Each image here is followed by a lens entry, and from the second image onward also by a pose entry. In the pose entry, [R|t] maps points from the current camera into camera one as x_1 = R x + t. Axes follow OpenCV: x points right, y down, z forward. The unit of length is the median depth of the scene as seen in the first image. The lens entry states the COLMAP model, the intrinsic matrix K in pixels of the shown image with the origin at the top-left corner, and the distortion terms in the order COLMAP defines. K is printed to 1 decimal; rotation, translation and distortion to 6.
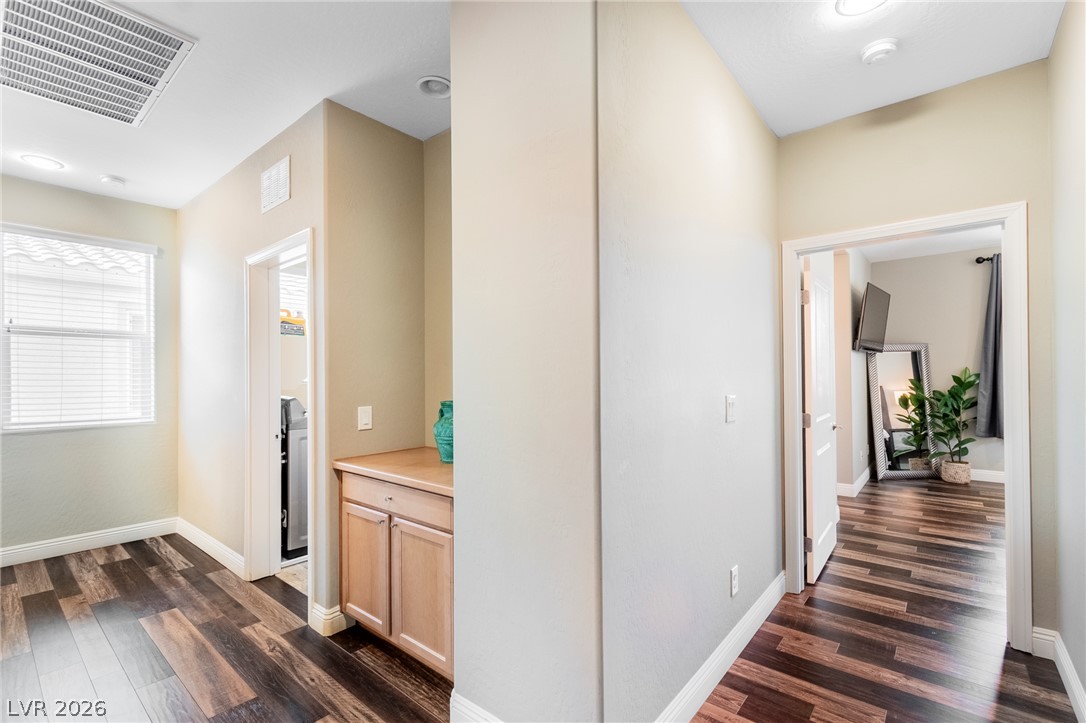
lens RADIAL K [[481.1, 0, 546.9], [0, 481.1, 376.5], [0, 0, 1]] dist [0.002801, -0.000903]
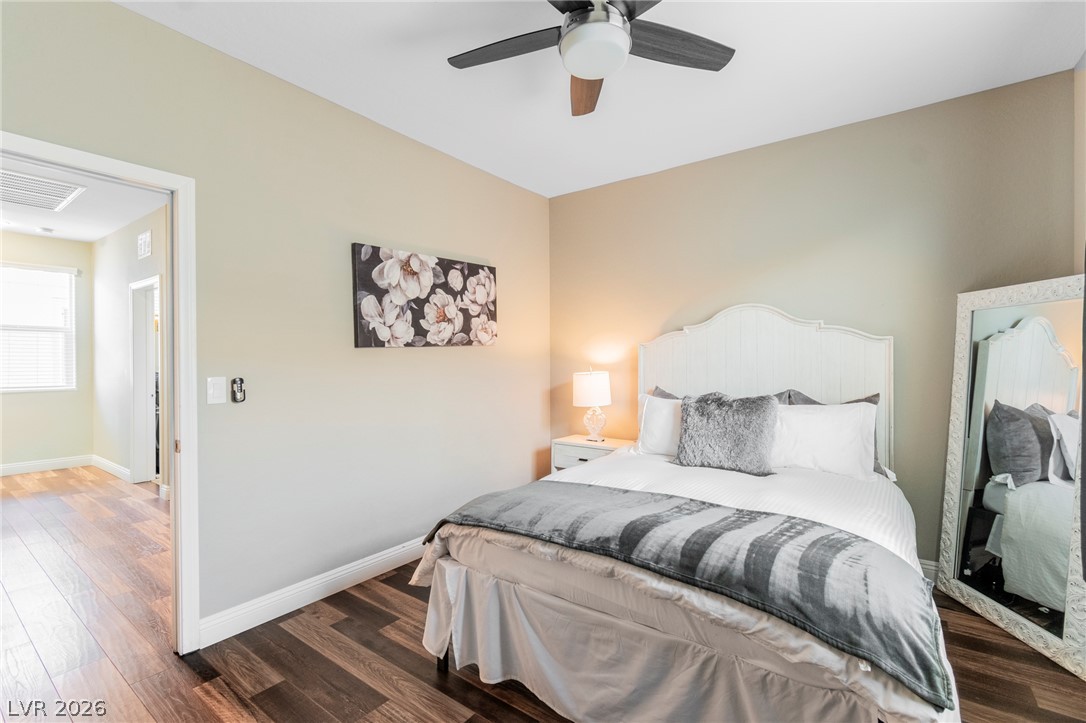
lens RADIAL K [[481.1, 0, 540.1], [0, 481.1, 364.8], [0, 0, 1]] dist [0.002801, -0.000903]
pose [[0.998364, 0.003695, 0.057060, 0.600592], [-0.004217, 0.999950, 0.009032, 0.001833], [-0.057023, -0.009258, 0.998330, -0.637455]]
